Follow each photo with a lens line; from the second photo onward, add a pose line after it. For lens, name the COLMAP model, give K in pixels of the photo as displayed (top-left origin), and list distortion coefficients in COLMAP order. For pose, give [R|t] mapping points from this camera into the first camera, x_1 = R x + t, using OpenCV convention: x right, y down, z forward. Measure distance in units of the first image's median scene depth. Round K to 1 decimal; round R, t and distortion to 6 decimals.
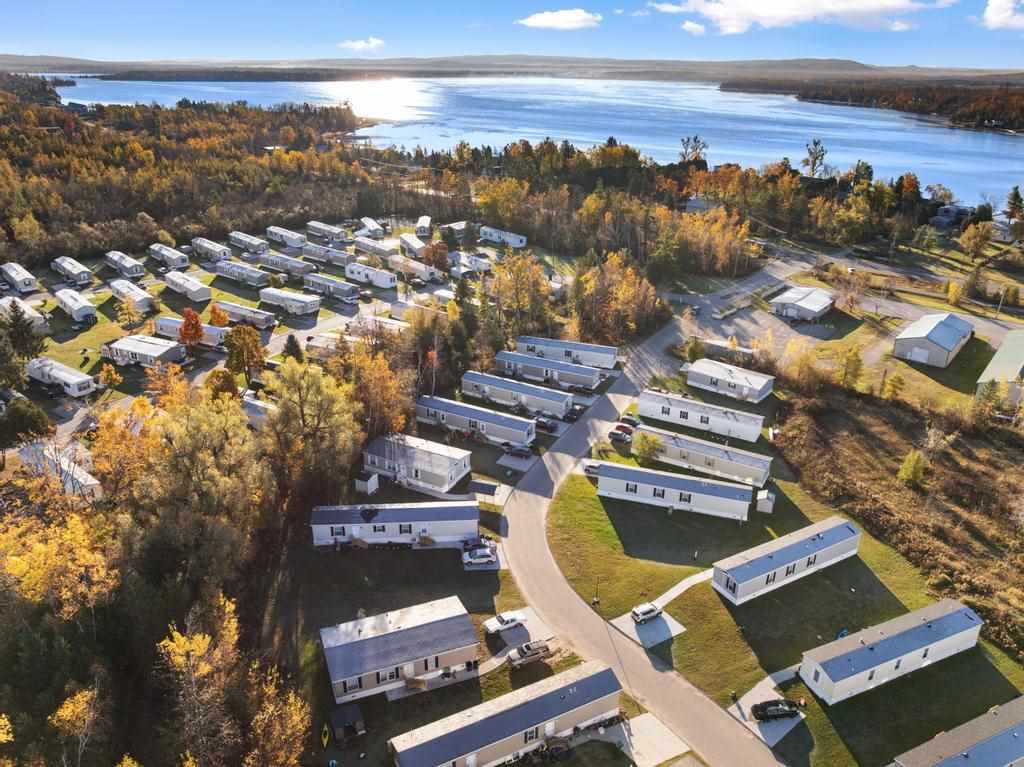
lens RADIAL K [[702.1, 0, 512.0], [0, 702.1, 383.5], [0, 0, 1]] dist [-0.023232, 0.000066]
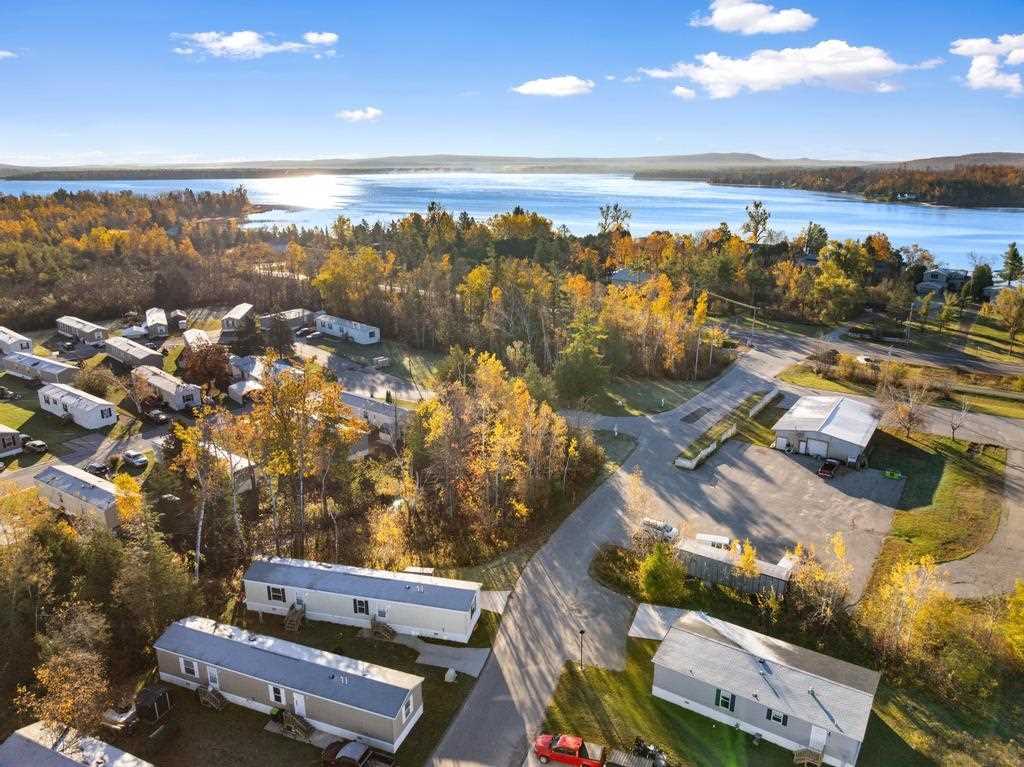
lens RADIAL K [[702.1, 0, 512.0], [0, 702.1, 383.5], [0, 0, 1]] dist [-0.023232, 0.000066]
pose [[0.994516, -0.042545, 0.095542, 0.082737], [0.053902, 0.991355, -0.119626, -0.073300], [-0.089627, 0.124120, 0.988211, 0.350204]]
